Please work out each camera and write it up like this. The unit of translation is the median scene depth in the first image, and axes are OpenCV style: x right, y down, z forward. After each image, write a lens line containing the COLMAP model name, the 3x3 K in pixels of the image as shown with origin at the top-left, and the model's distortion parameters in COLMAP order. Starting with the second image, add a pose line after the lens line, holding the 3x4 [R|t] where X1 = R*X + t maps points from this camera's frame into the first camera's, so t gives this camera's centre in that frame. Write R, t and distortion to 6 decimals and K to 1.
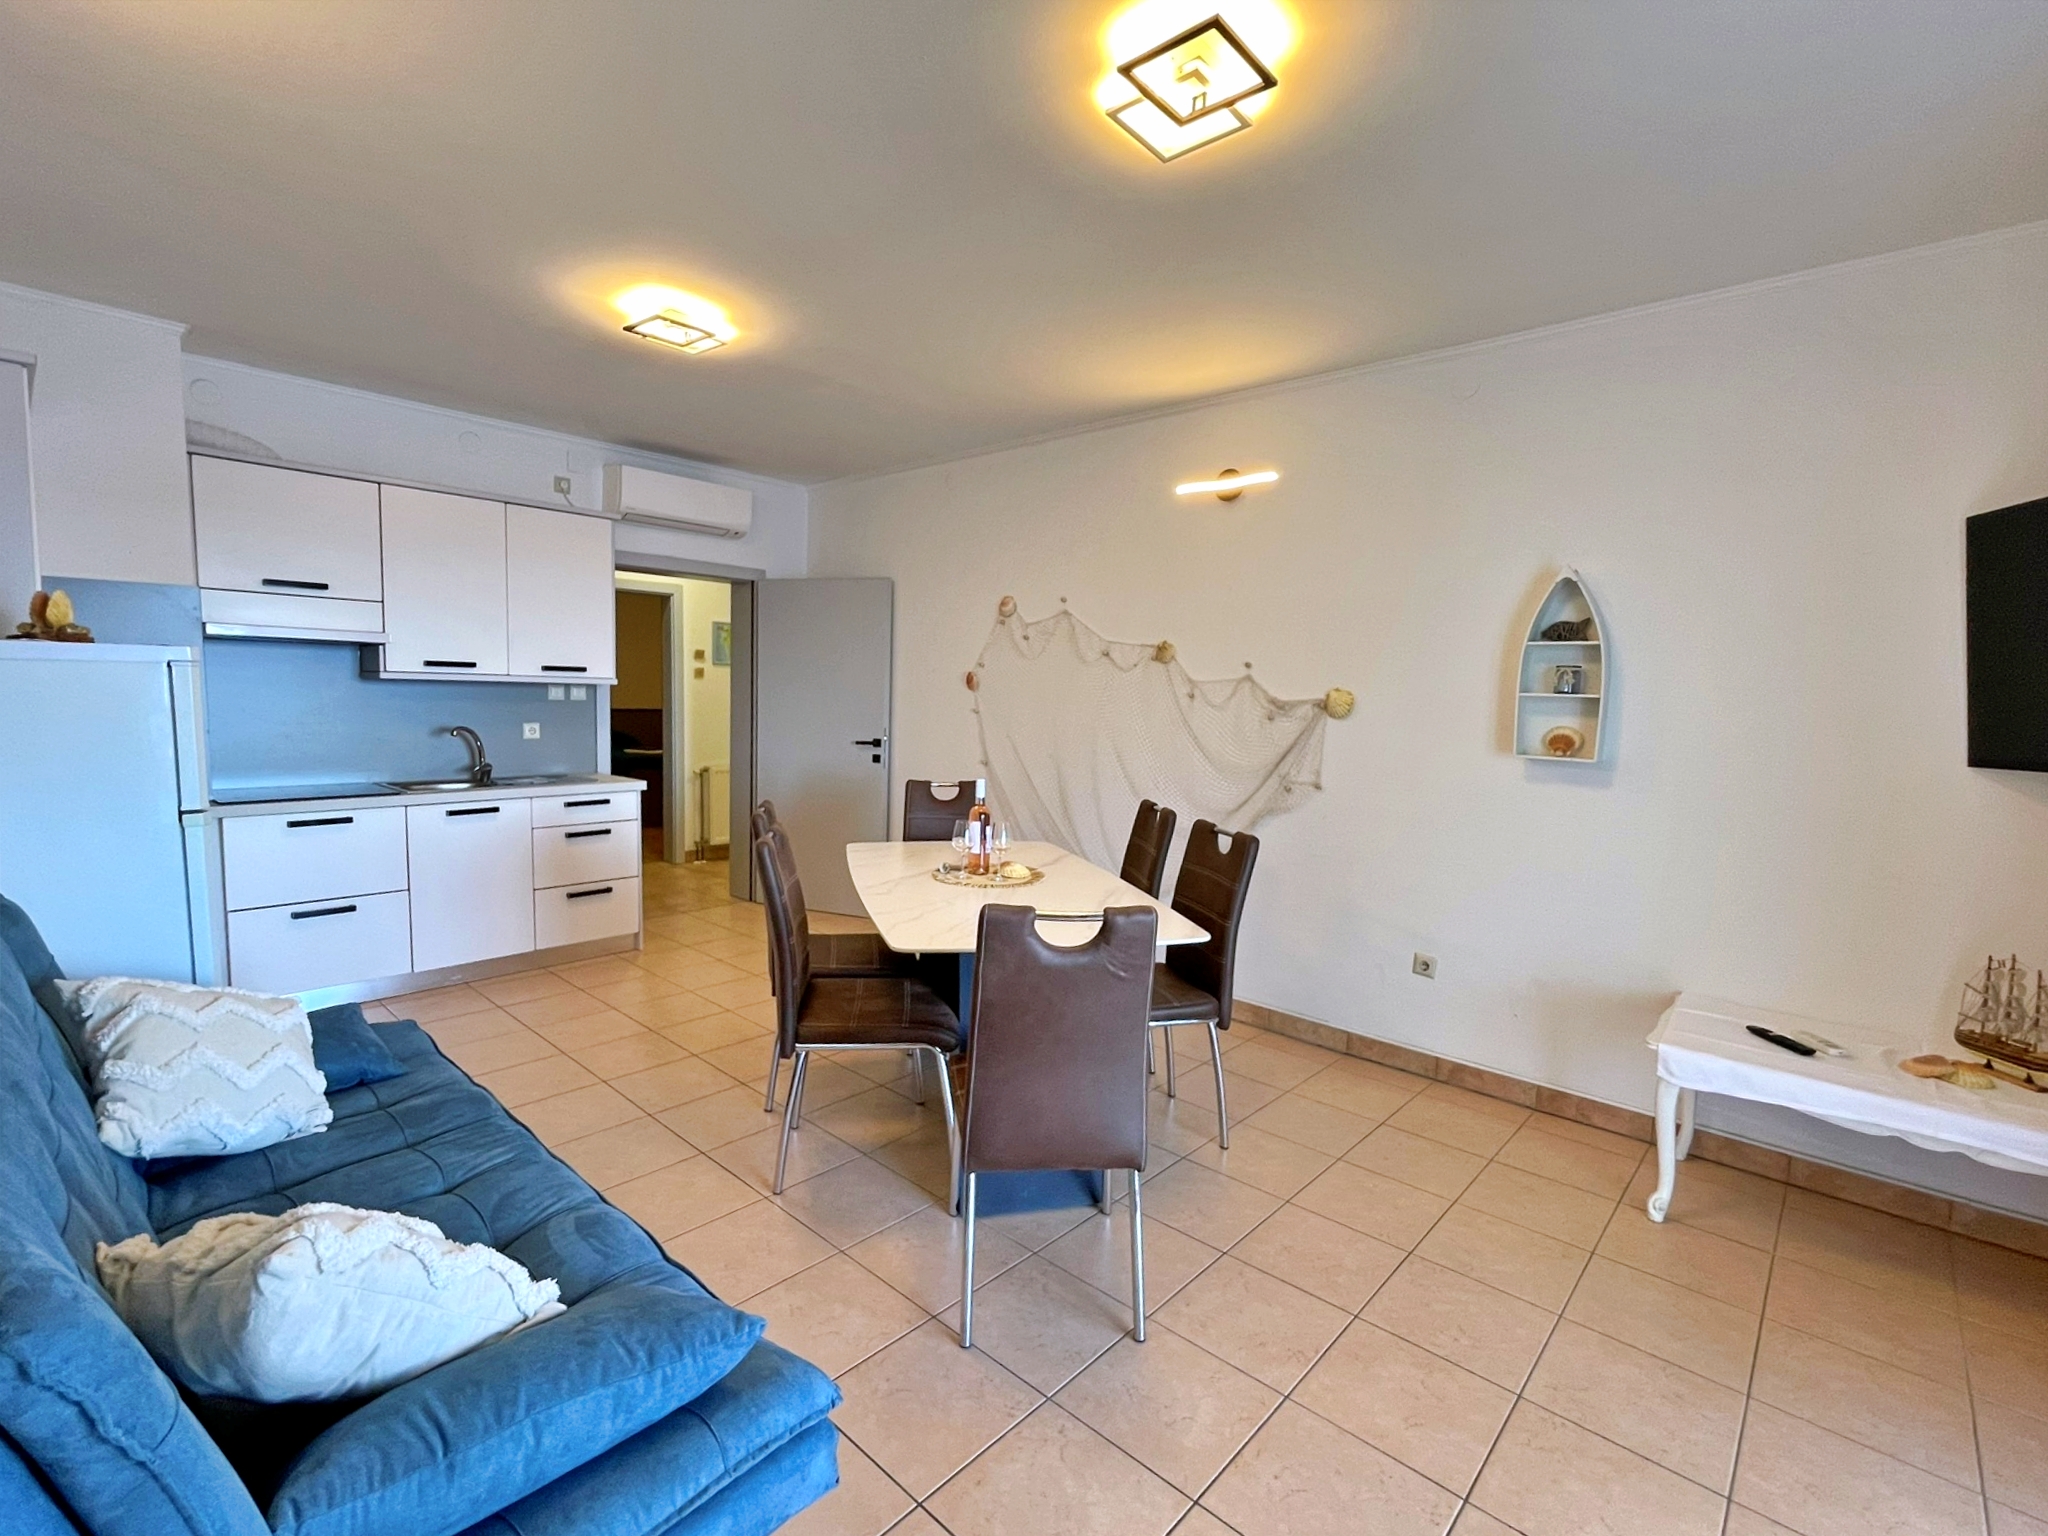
lens RADIAL K [[922.6, 0, 1011.4], [0, 922.6, 778.9], [0, 0, 1]] dist [0.000565, 0.001129]
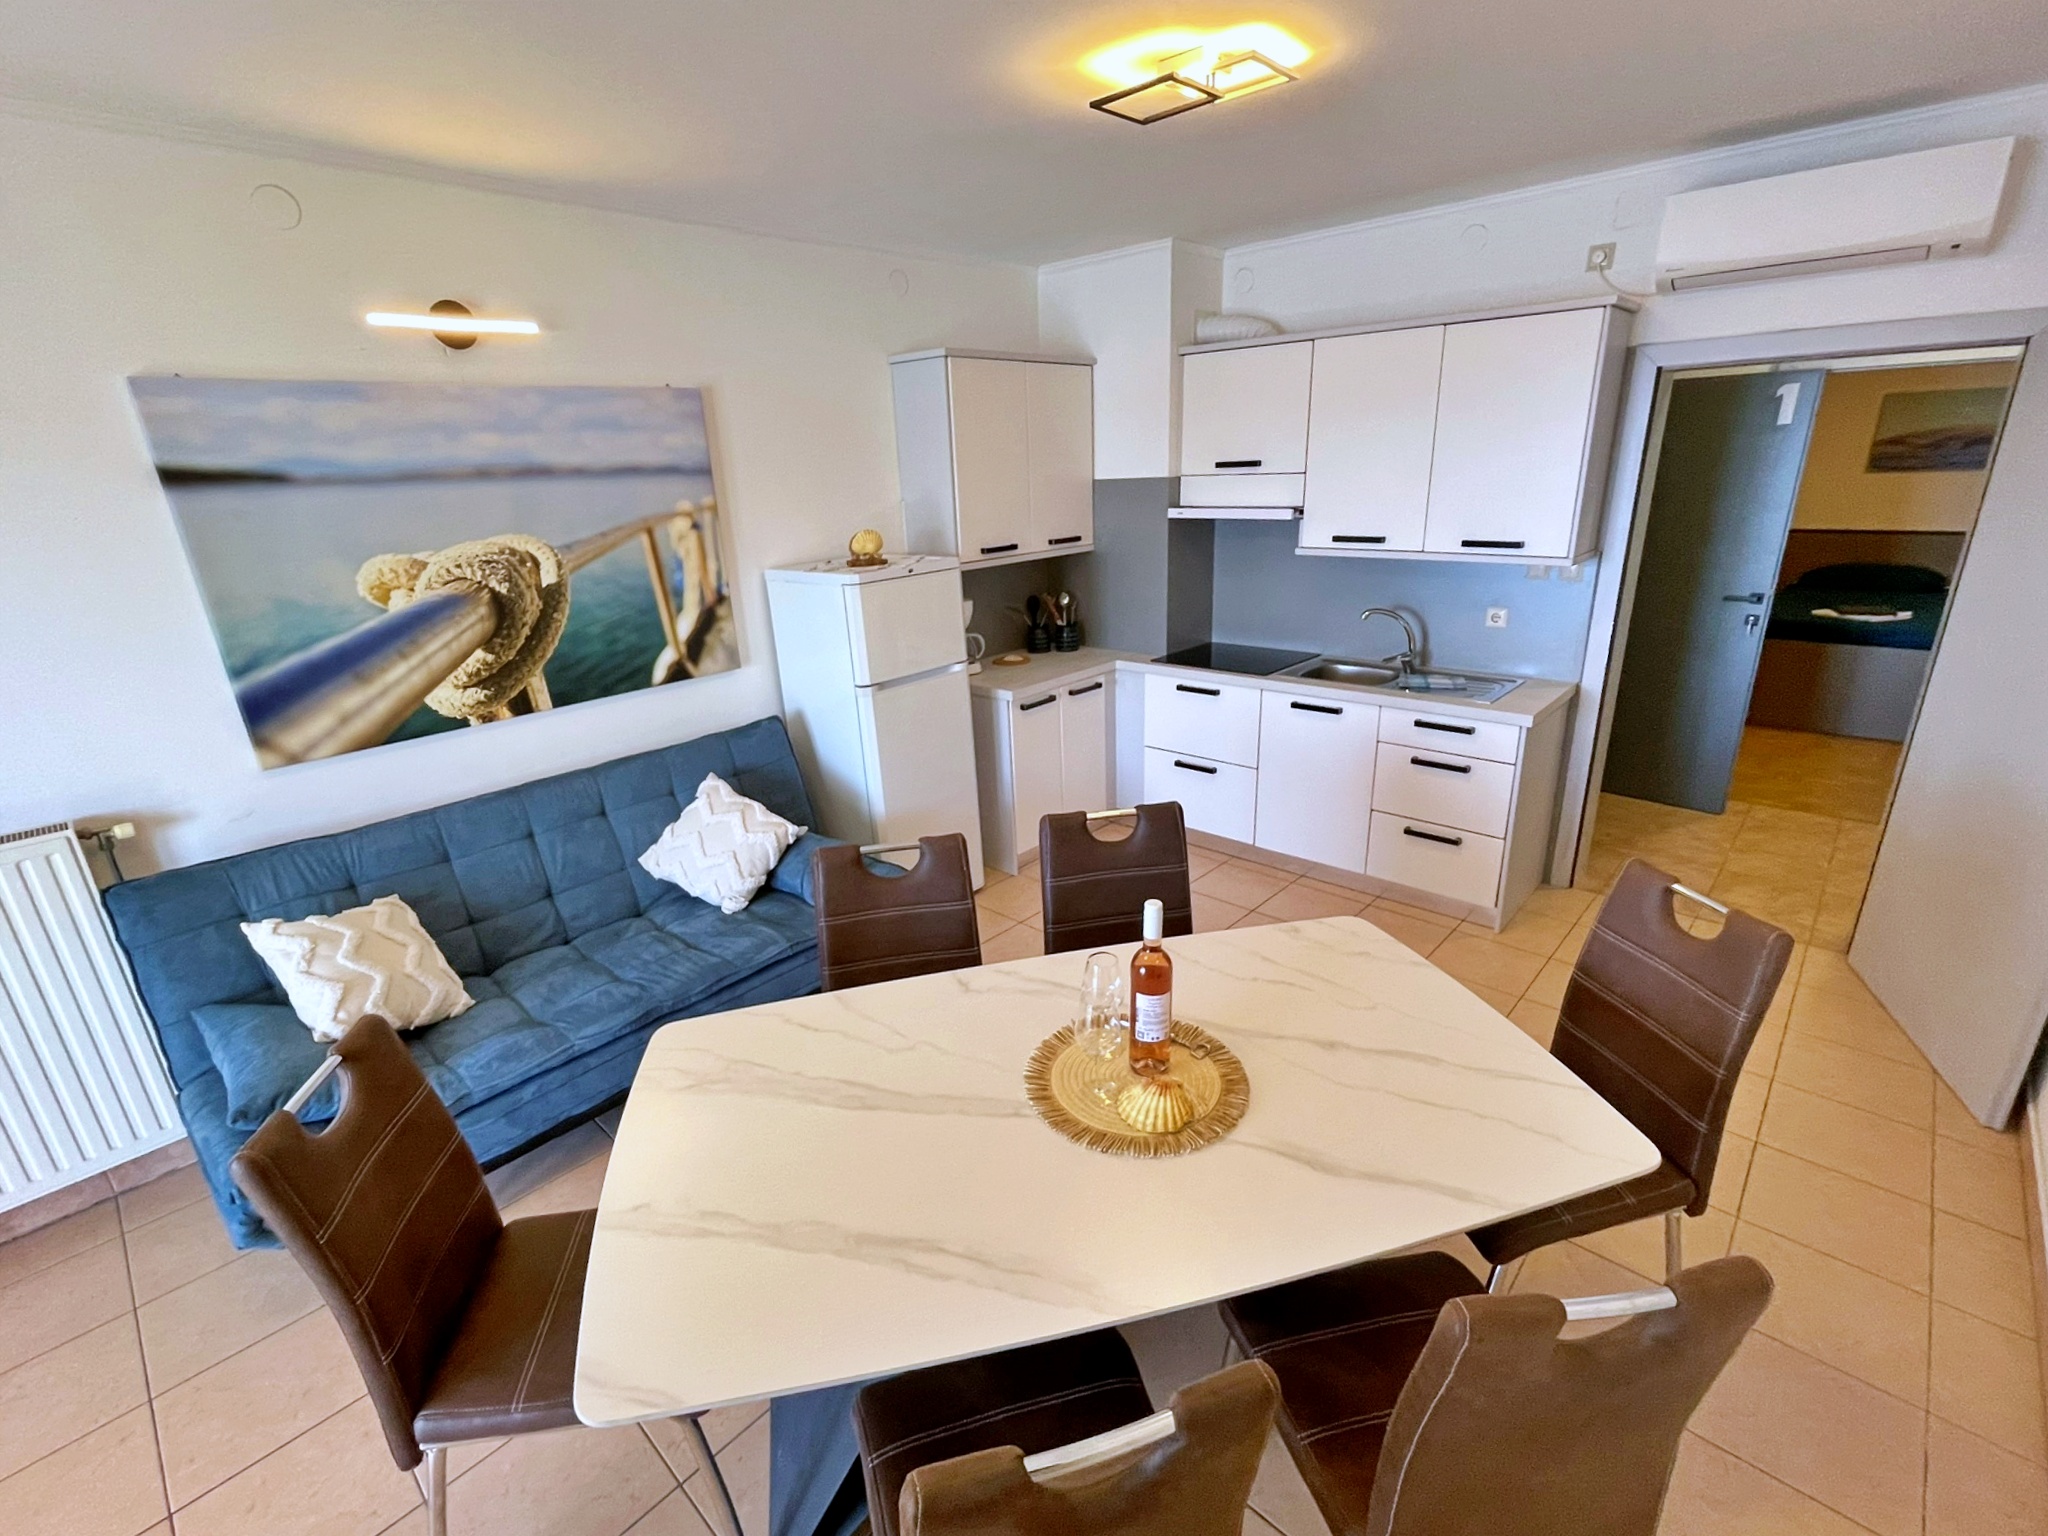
lens RADIAL K [[922.6, 0, 1011.4], [0, 922.6, 778.9], [0, 0, 1]] dist [0.000565, 0.001129]
pose [[-0.014740, 0.304647, -0.952351, 0.354269], [-0.054164, 0.950813, 0.304993, -0.178447], [0.998423, 0.056079, 0.002486, 0.767366]]
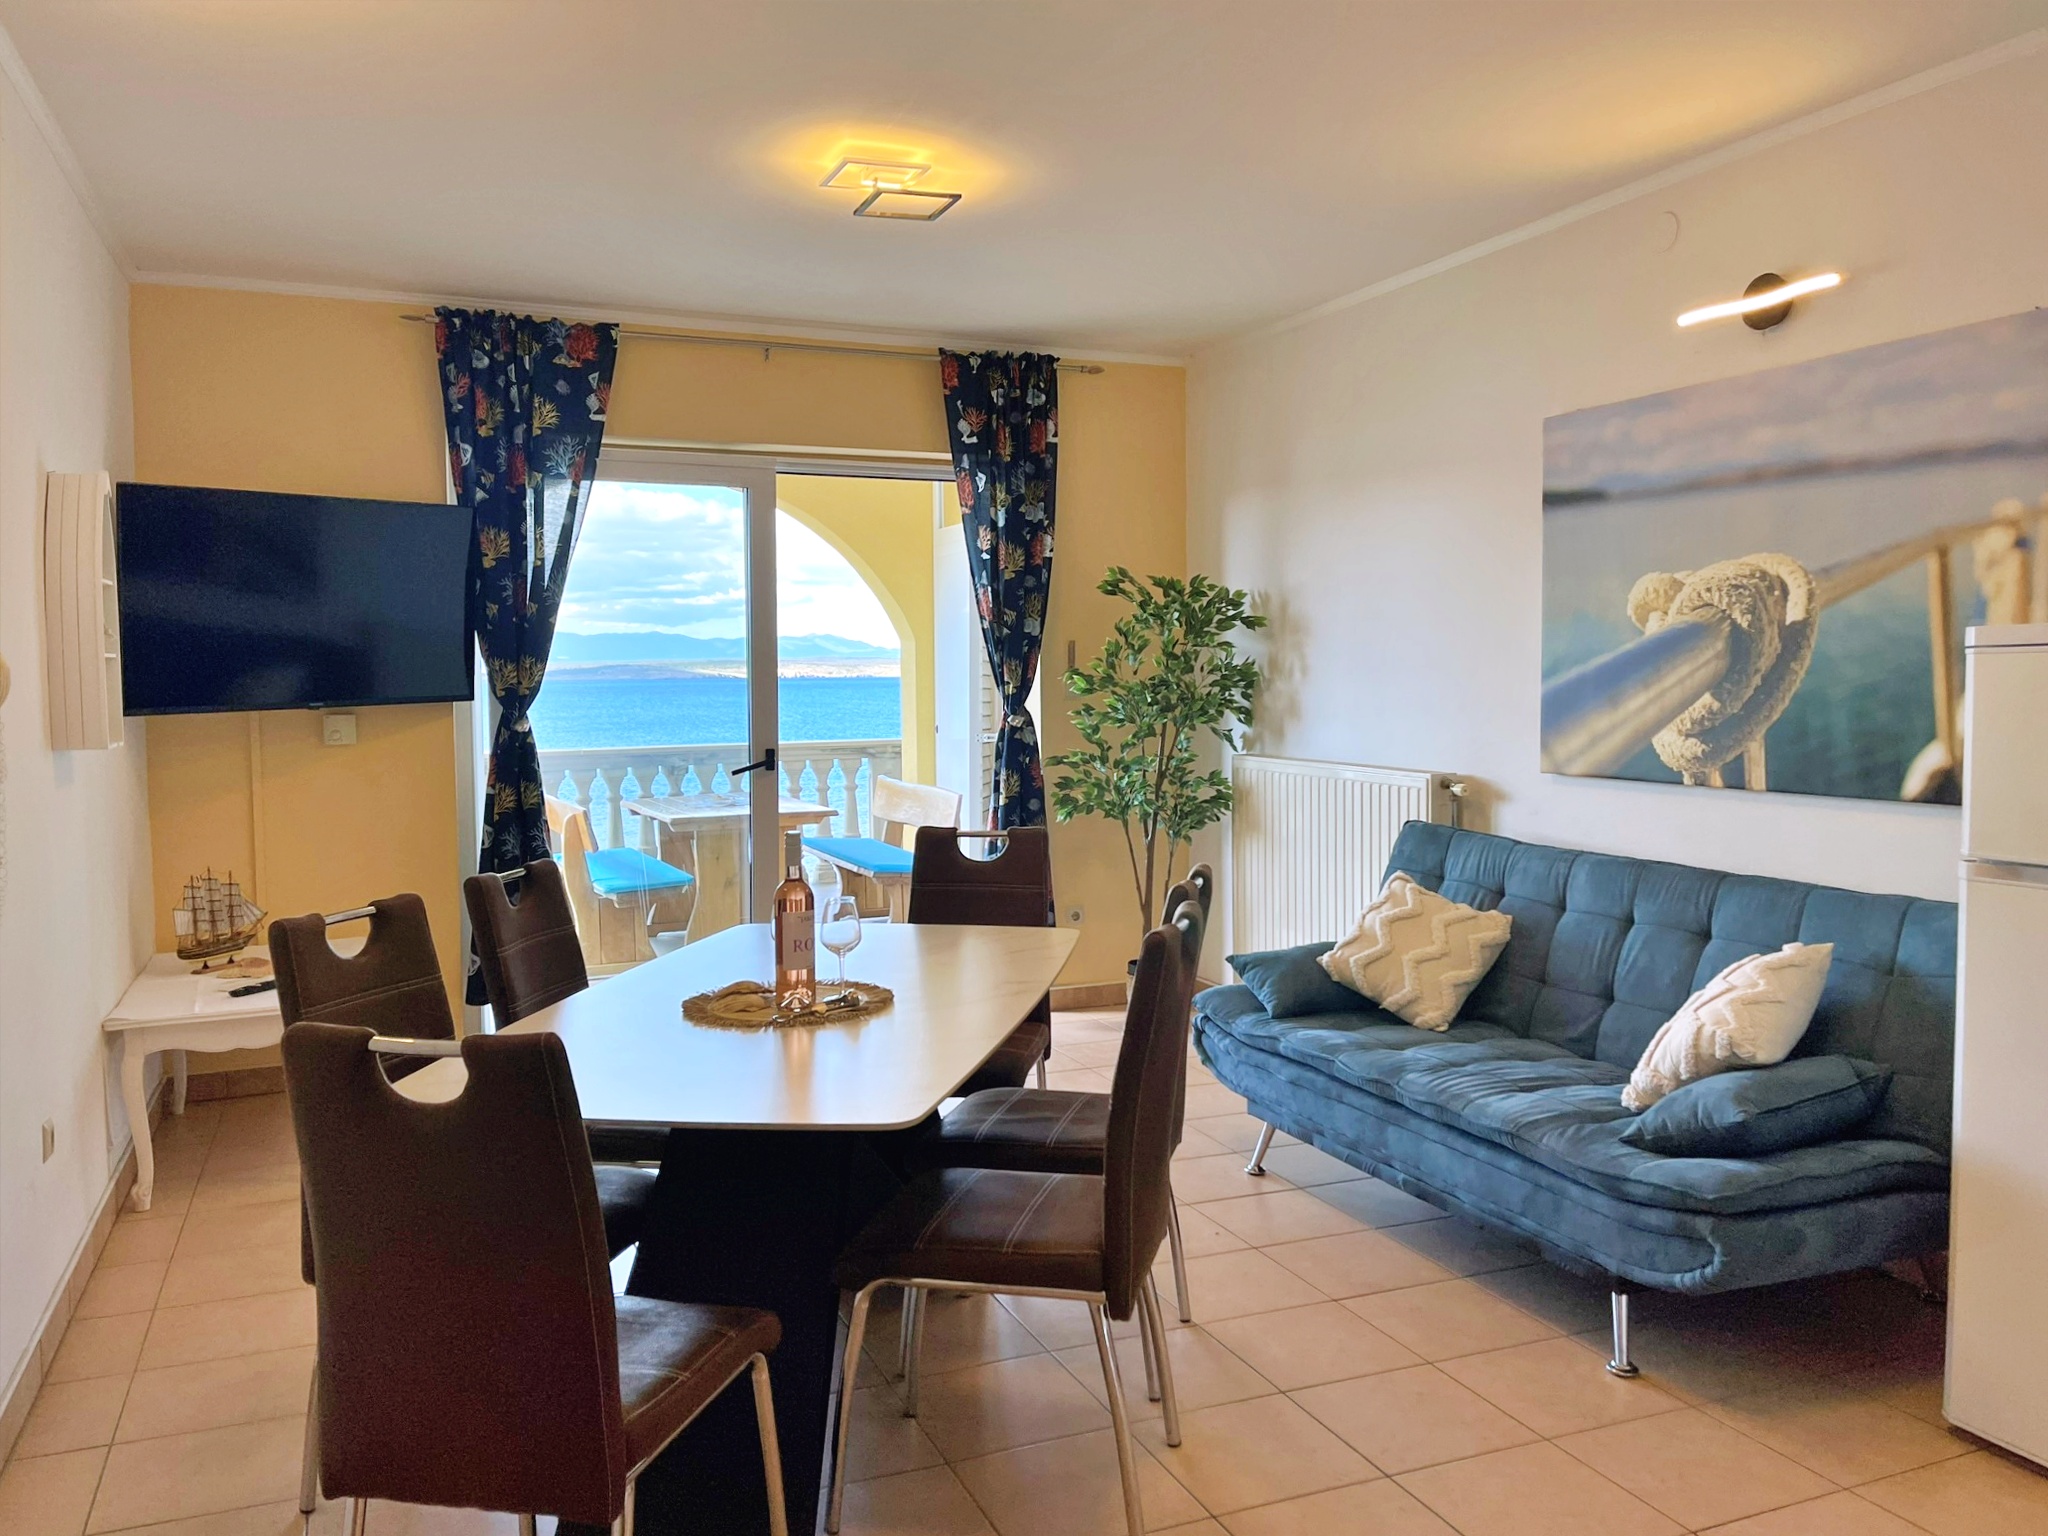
lens RADIAL K [[1584.7, 0, 1038.5], [0, 1584.7, 762.8], [0, 0, 1]] dist [0.024016, 0.000880]
pose [[-0.910978, -0.046024, 0.409878, -0.448717], [0.021051, 0.987271, 0.157646, -0.152184], [-0.411917, 0.152241, -0.898414, 1.472875]]
